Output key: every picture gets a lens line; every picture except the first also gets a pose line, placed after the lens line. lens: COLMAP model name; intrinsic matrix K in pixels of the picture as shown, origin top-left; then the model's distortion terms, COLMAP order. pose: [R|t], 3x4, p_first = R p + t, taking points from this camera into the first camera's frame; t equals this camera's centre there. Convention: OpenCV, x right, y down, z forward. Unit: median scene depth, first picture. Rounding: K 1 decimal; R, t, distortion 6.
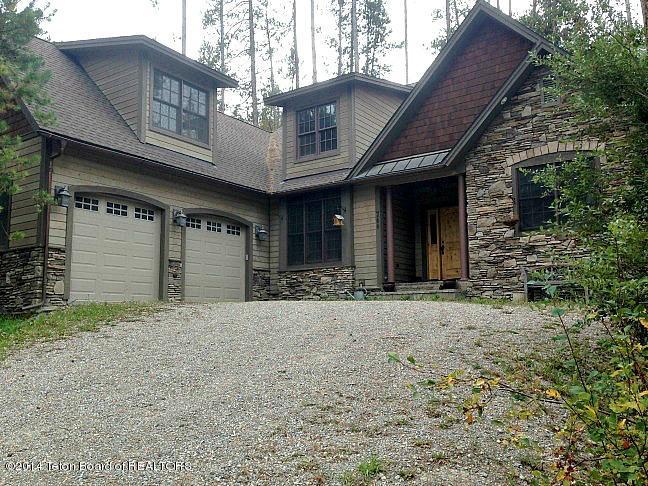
lens RADIAL K [[604.6, 0, 323.5], [0, 604.6, 243.6], [0, 0, 1]] dist [-0.009418, 0.000000]
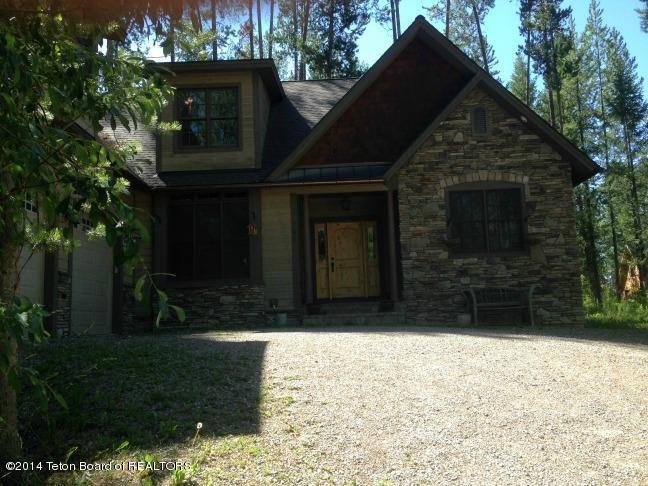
lens RADIAL K [[604.6, 0, 323.9], [0, 604.6, 242.6], [0, 0, 1]] dist [-0.009418, 0.000000]
pose [[0.814167, 0.052990, 0.578208, -0.432767], [-0.043247, 0.998595, -0.030620, 0.001741], [-0.579018, -0.000076, 0.815315, 0.290079]]
